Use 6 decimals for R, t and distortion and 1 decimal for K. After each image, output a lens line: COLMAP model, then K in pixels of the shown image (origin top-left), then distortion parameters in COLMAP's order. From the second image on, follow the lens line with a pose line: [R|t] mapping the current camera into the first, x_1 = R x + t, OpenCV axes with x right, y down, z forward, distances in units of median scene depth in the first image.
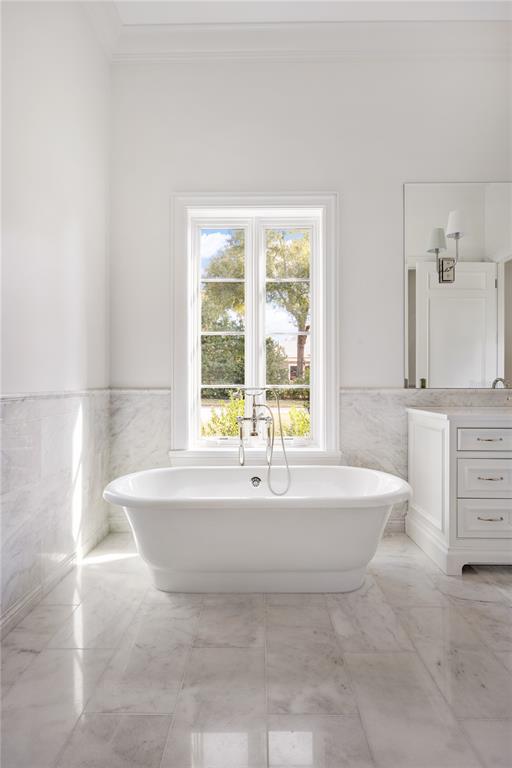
lens RADIAL K [[373.9, 0, 256.1], [0, 373.9, 380.8], [0, 0, 1]] dist [0.001833, -0.003295]
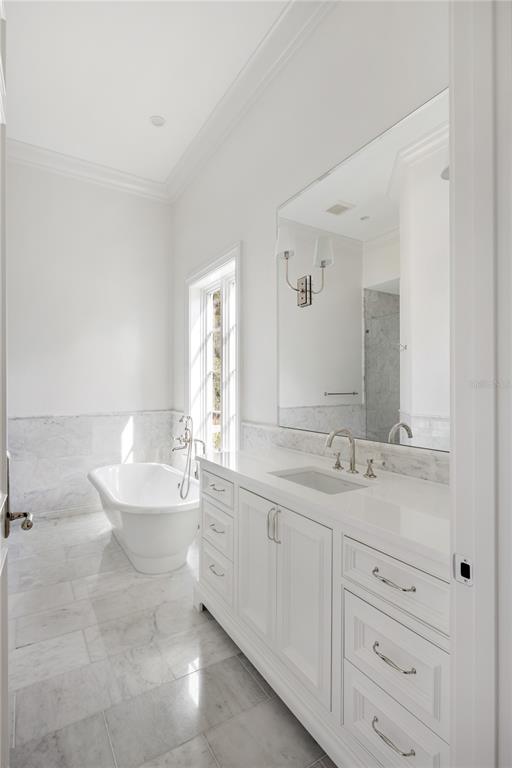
lens RADIAL K [[373.9, 0, 254.7], [0, 373.9, 386.6], [0, 0, 1]] dist [0.001833, -0.003295]
pose [[0.533120, -0.002509, -0.846036, 1.522415], [0.006455, 0.999979, 0.001102, -0.105390], [0.846015, -0.006048, 0.533125, 0.587789]]
